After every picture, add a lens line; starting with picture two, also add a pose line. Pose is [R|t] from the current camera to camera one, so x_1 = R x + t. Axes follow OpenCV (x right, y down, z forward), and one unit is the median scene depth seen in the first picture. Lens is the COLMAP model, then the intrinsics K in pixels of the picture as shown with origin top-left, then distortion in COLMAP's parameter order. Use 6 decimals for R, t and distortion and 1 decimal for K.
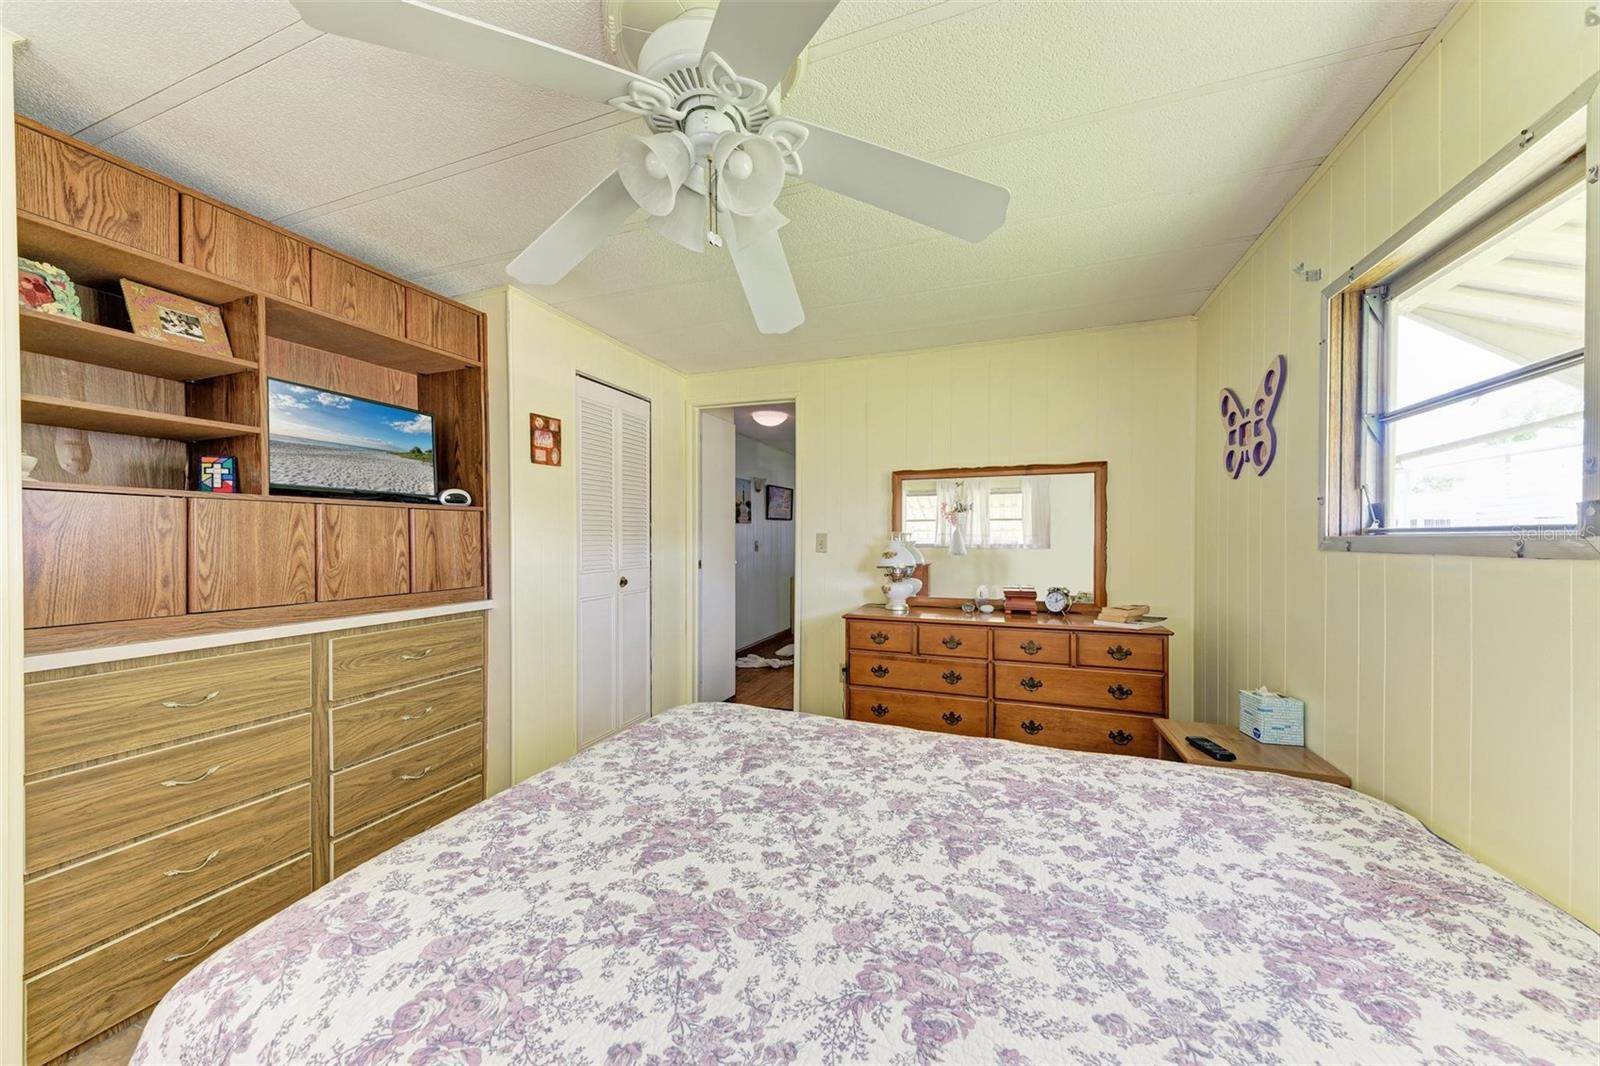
lens RADIAL K [[542.8, 0, 804.6], [0, 542.8, 543.0], [0, 0, 1]] dist [0.013673, -0.003167]
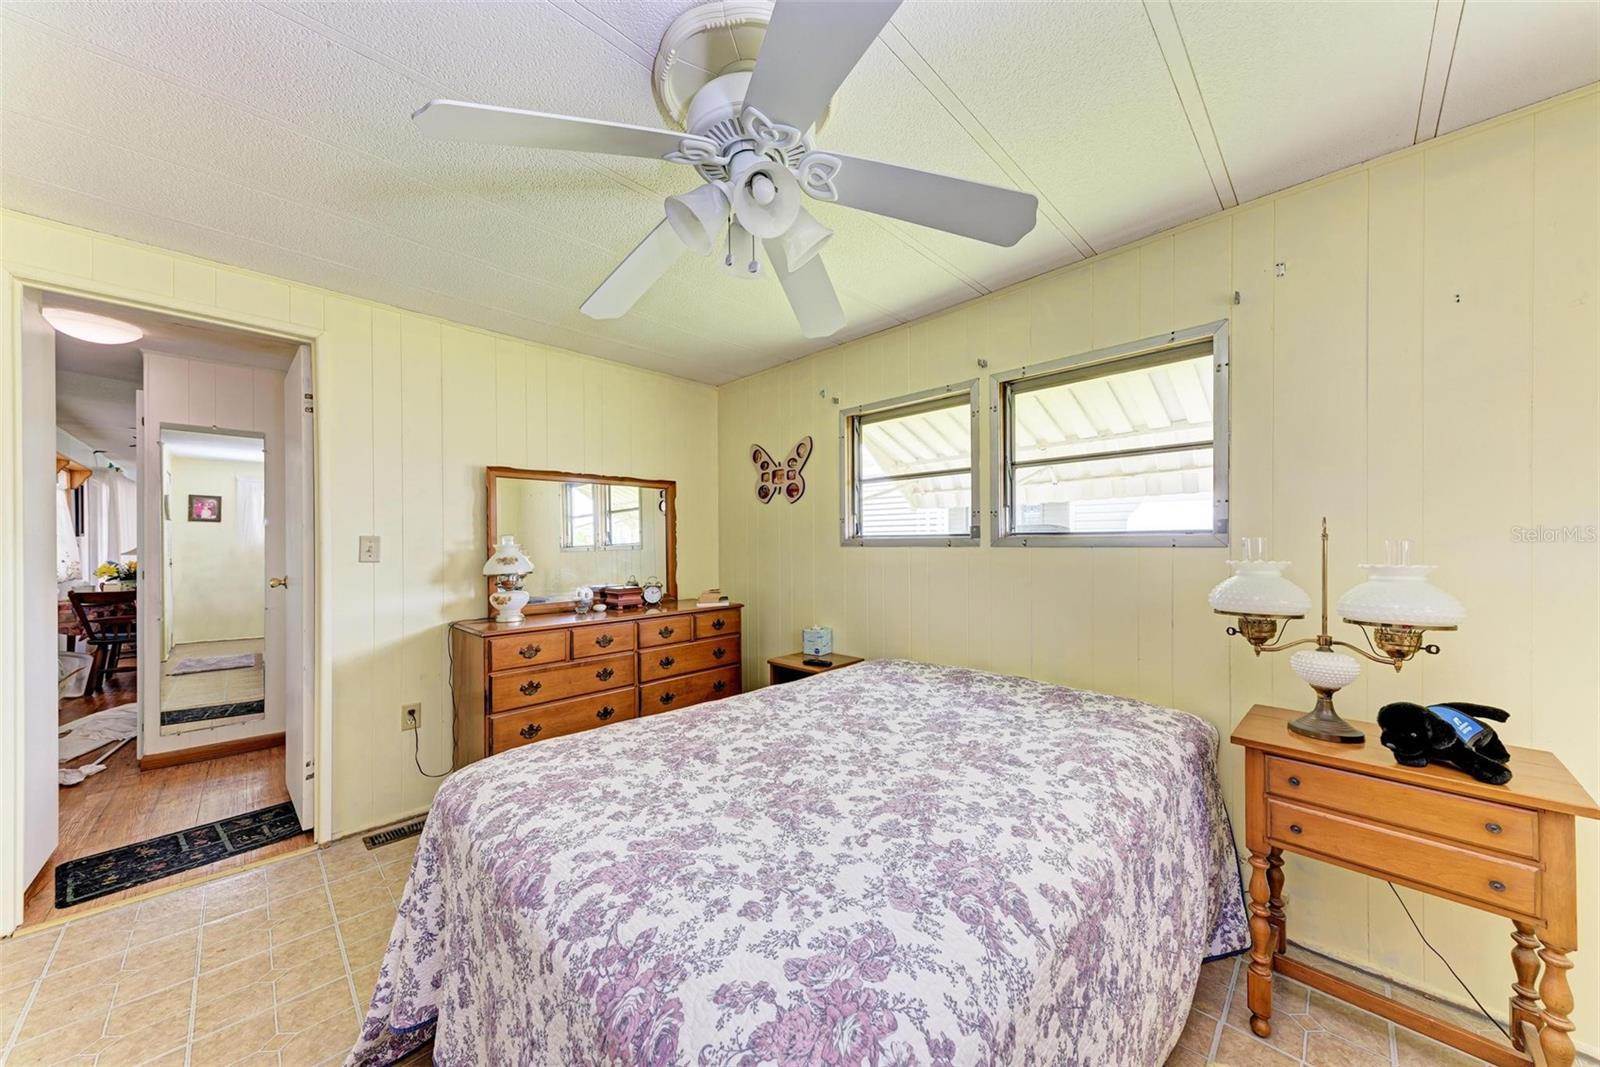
lens RADIAL K [[542.8, 0, 804.6], [0, 542.8, 543.5], [0, 0, 1]] dist [0.013673, -0.003167]
pose [[0.411458, -0.004692, 0.911417, -0.740343], [0.014526, 0.999894, -0.001410, 0.003218], [-0.911313, 0.013819, 0.411483, 0.302976]]
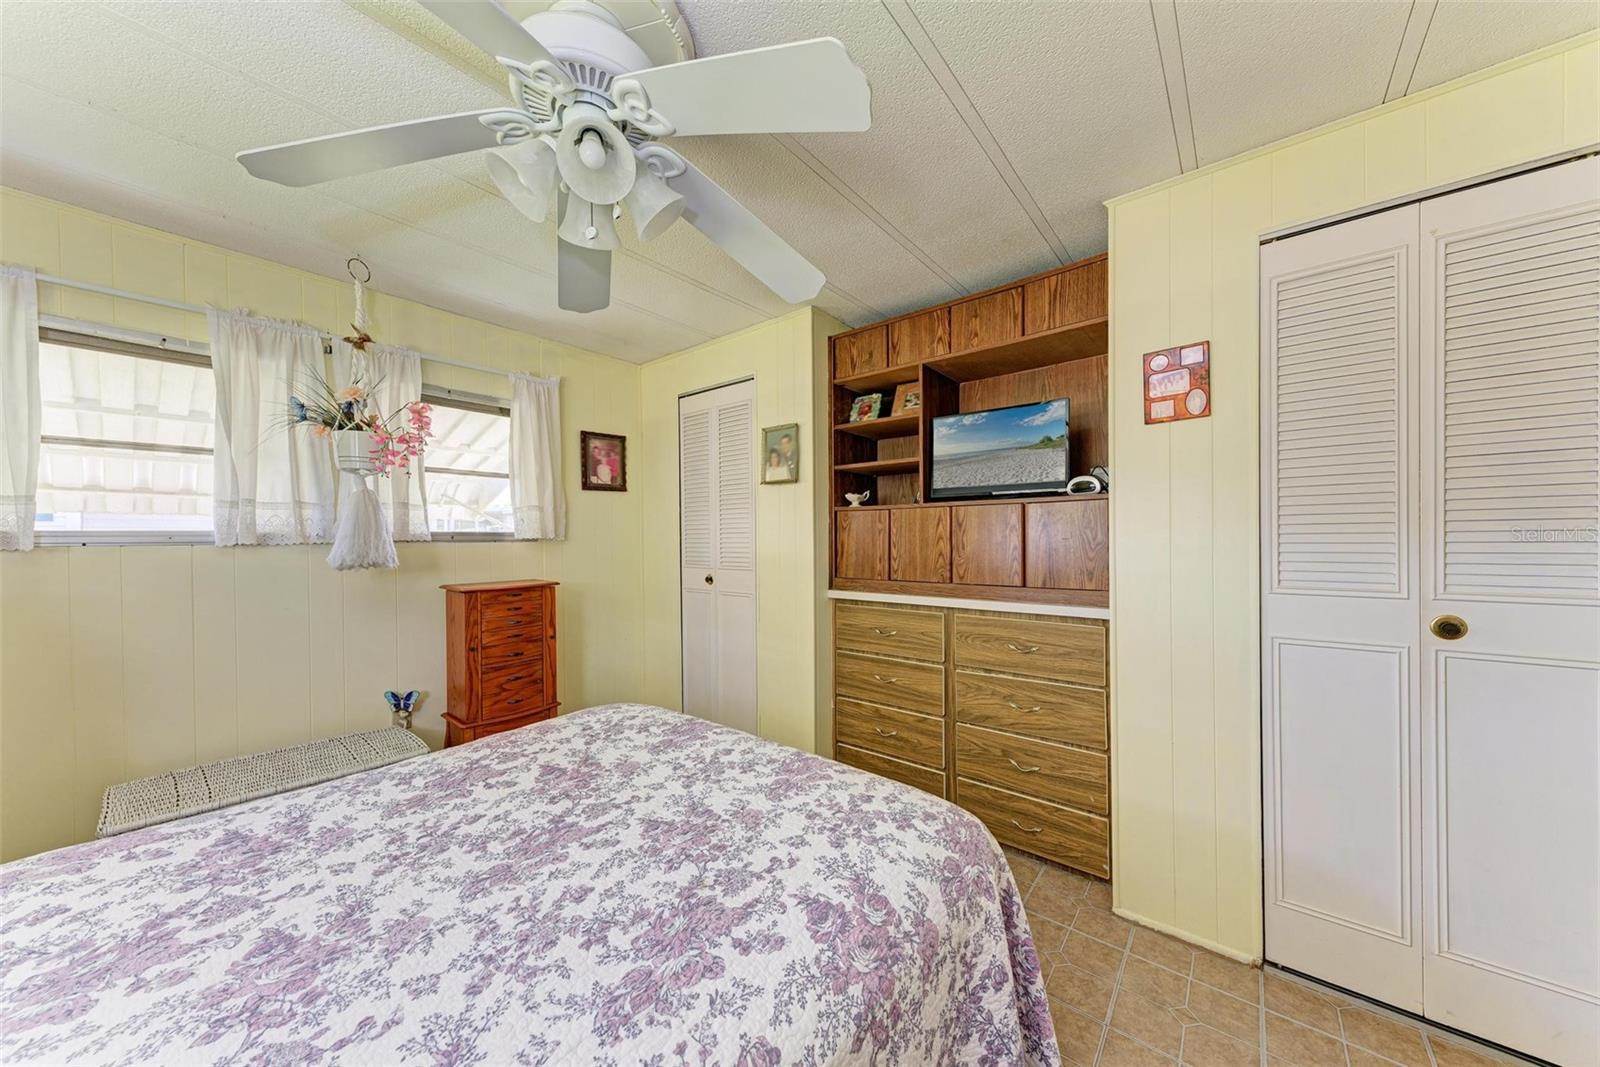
lens RADIAL K [[542.8, 0, 804.6], [0, 542.8, 543.5], [0, 0, 1]] dist [0.013673, -0.003167]
pose [[-0.318245, 0.014085, -0.947904, 0.432680], [0.000913, 0.999894, 0.014551, -0.004190], [0.948008, 0.003765, -0.318224, 1.105823]]
